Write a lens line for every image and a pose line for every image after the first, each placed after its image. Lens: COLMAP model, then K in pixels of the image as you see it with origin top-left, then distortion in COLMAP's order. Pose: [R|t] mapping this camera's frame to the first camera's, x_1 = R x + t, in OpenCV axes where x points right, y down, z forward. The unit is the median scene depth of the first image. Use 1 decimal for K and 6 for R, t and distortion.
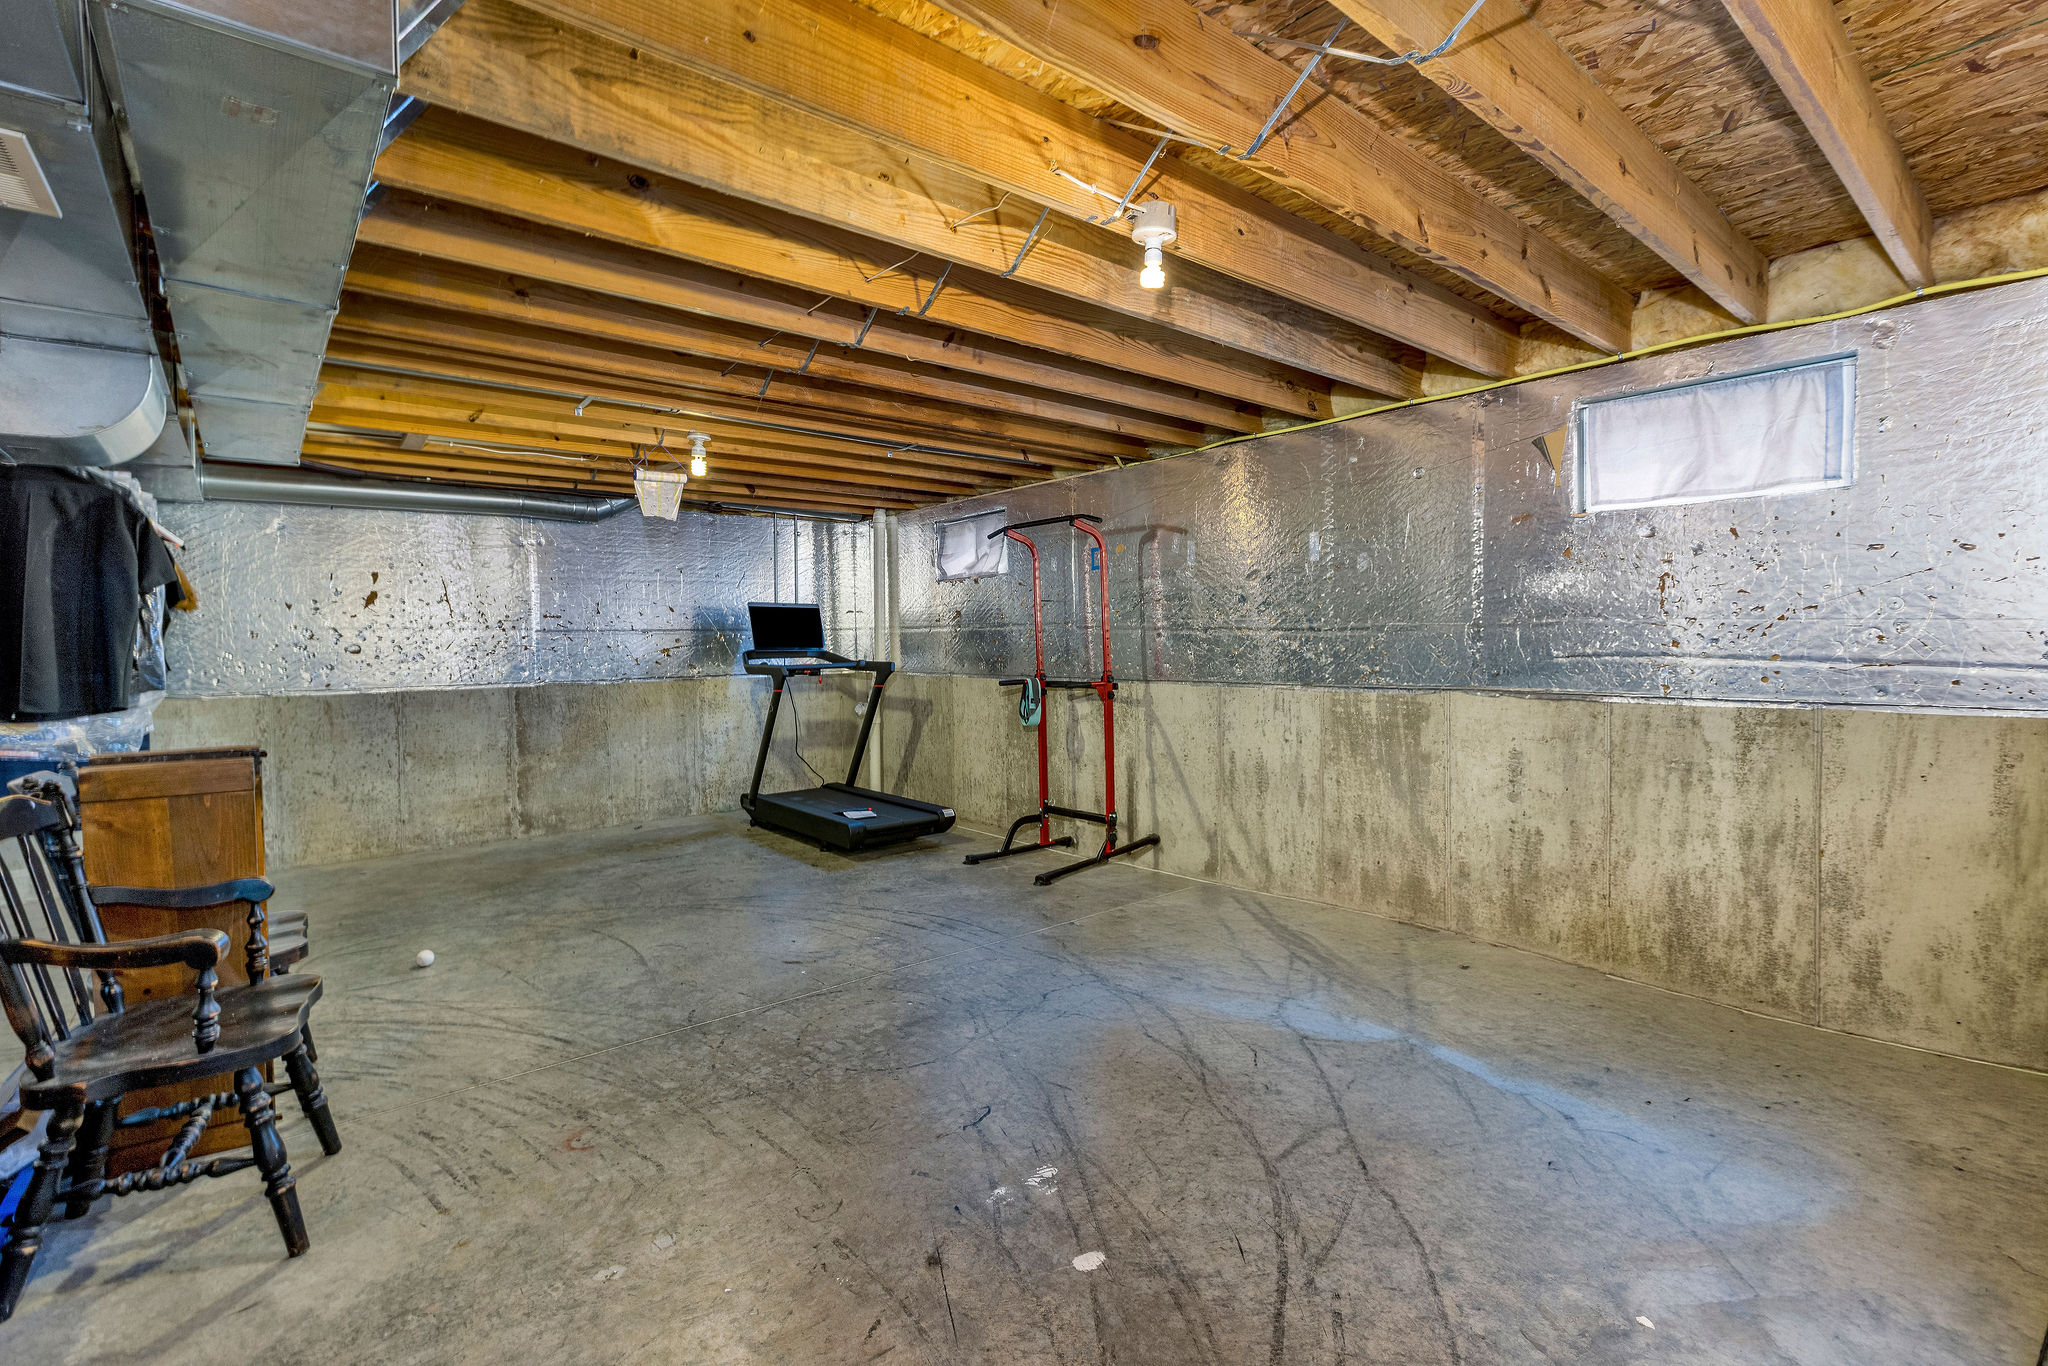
lens RADIAL K [[931.3, 0, 1030.6], [0, 931.3, 681.0], [0, 0, 1]] dist [0.001145, -0.000611]
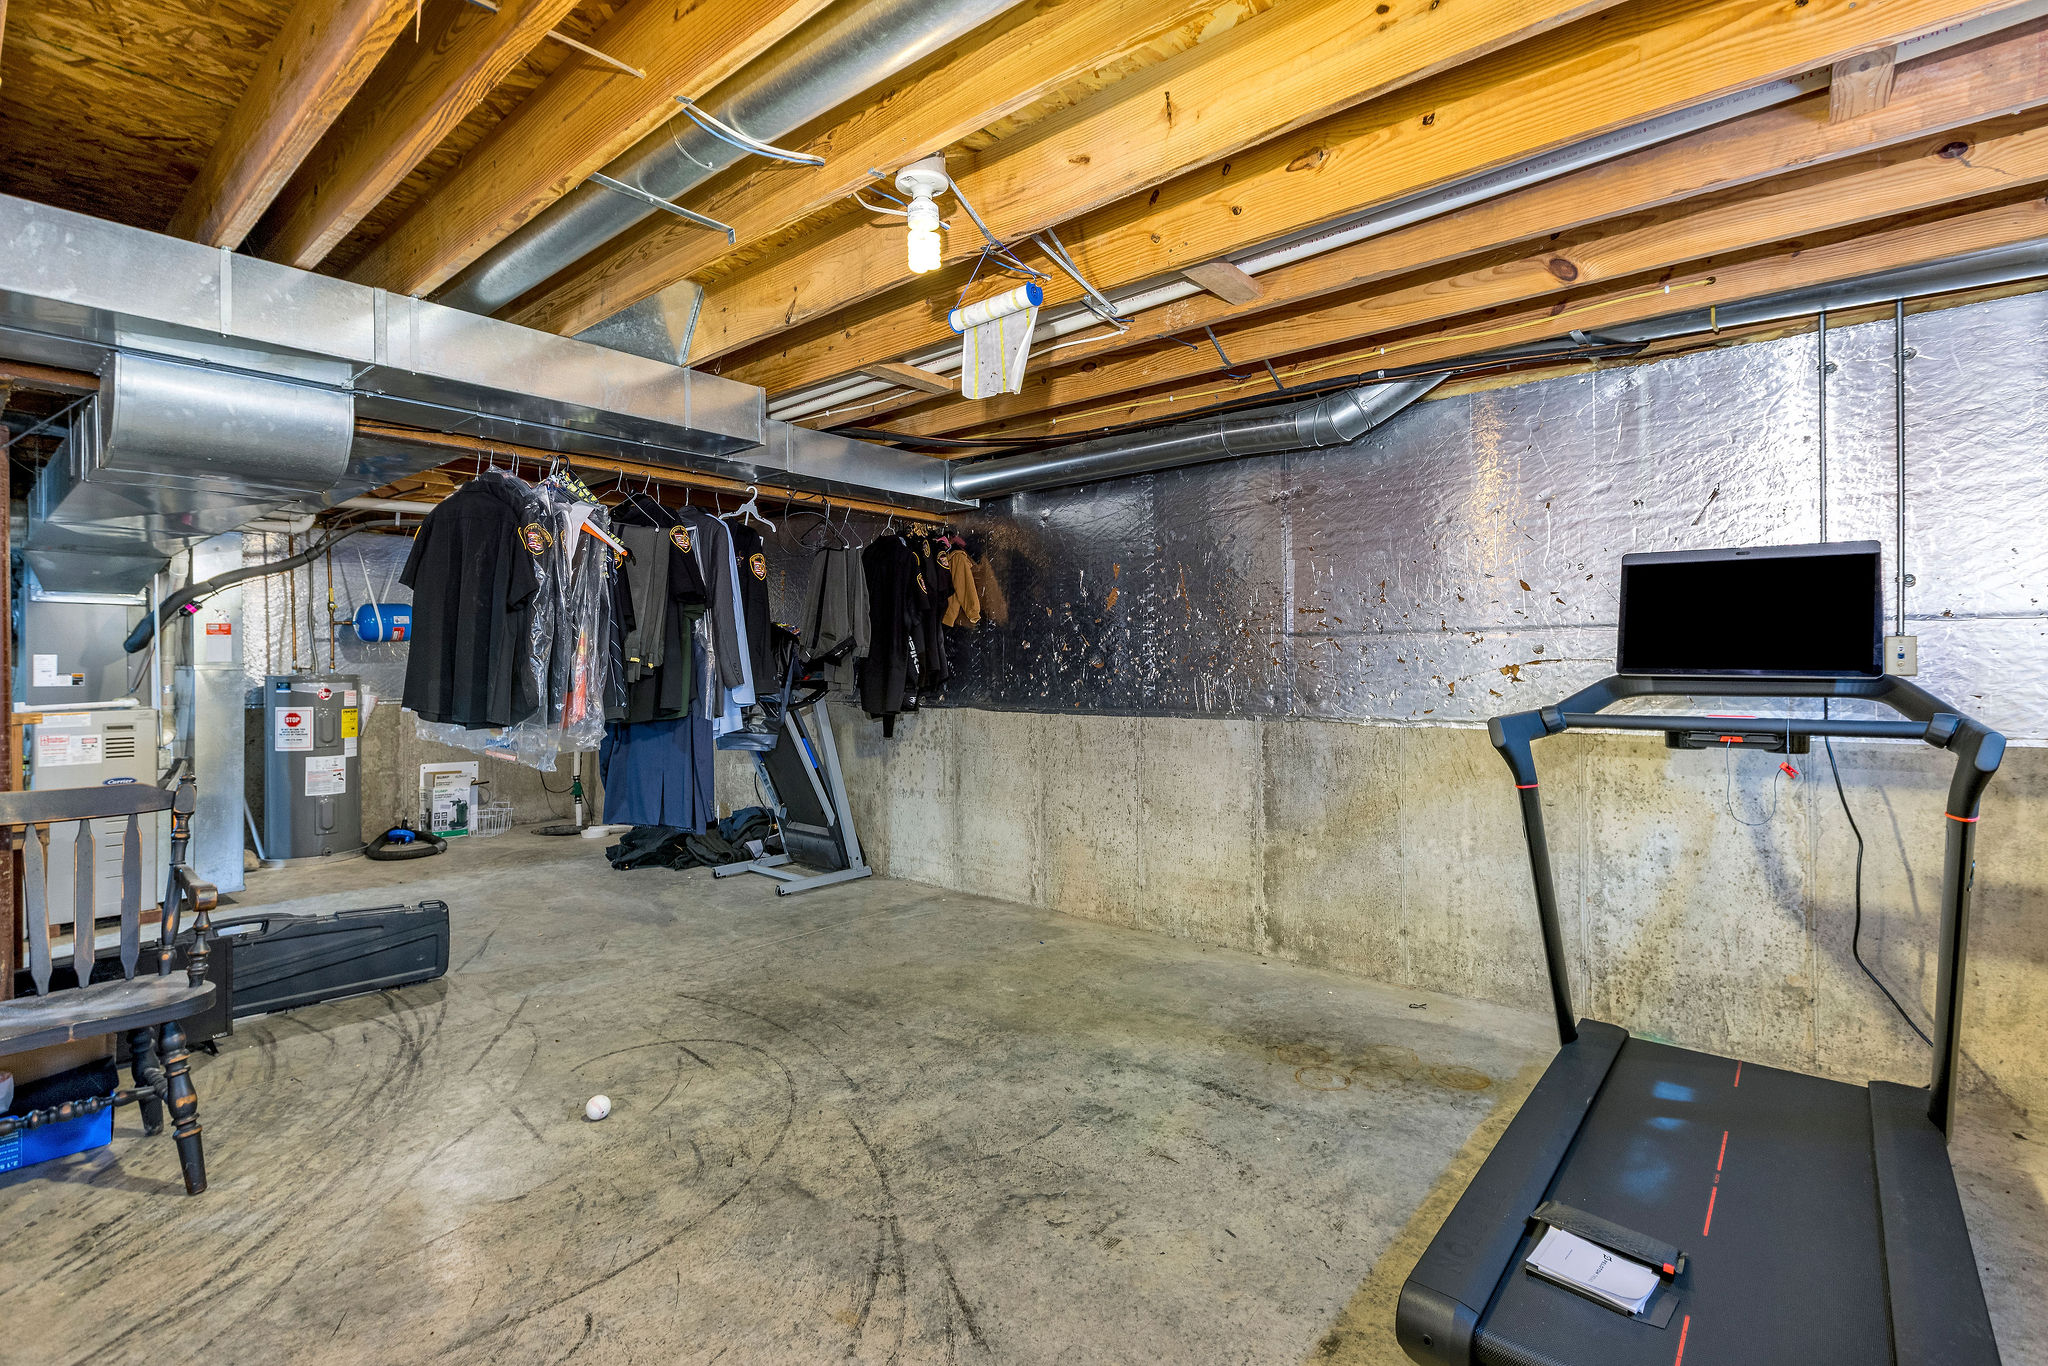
lens RADIAL K [[931.3, 0, 1021.8], [0, 931.3, 664.4], [0, 0, 1]] dist [0.001145, -0.000611]
pose [[0.171160, 0.014879, -0.985131, 0.065740], [-0.034882, 0.999351, 0.009033, -0.038198], [0.984626, 0.032818, 0.171567, 0.821454]]
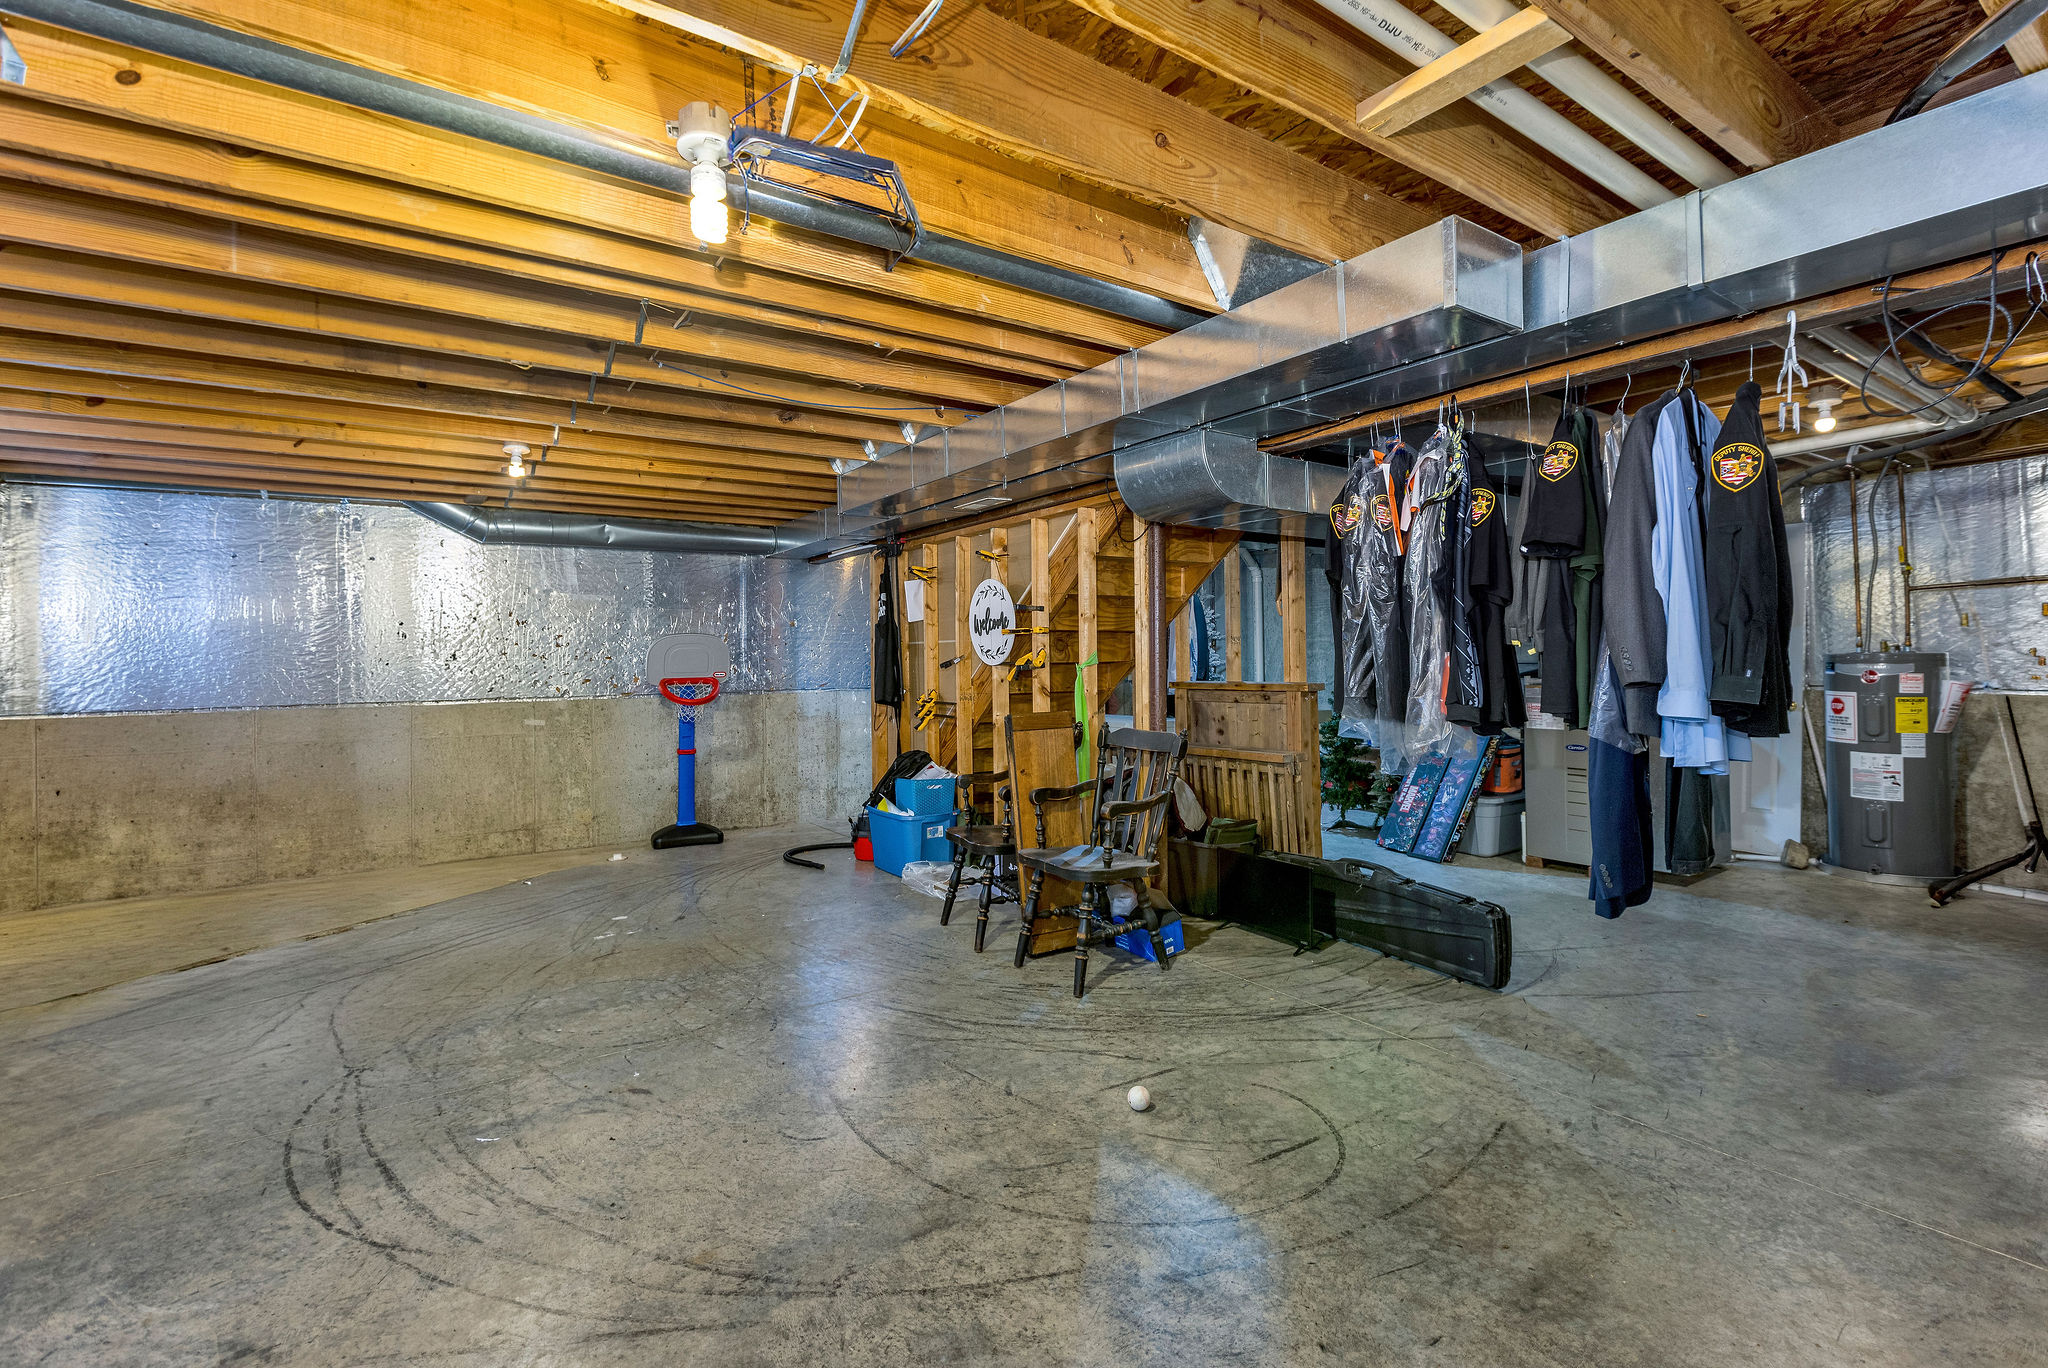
lens RADIAL K [[931.3, 0, 1043.8], [0, 931.3, 645.2], [0, 0, 1]] dist [0.001145, -0.000611]
pose [[-0.996528, 0.029285, 0.077933, -0.446014], [0.031475, 0.999139, 0.027021, -0.045656], [-0.077075, 0.029380, -0.996592, 1.177744]]
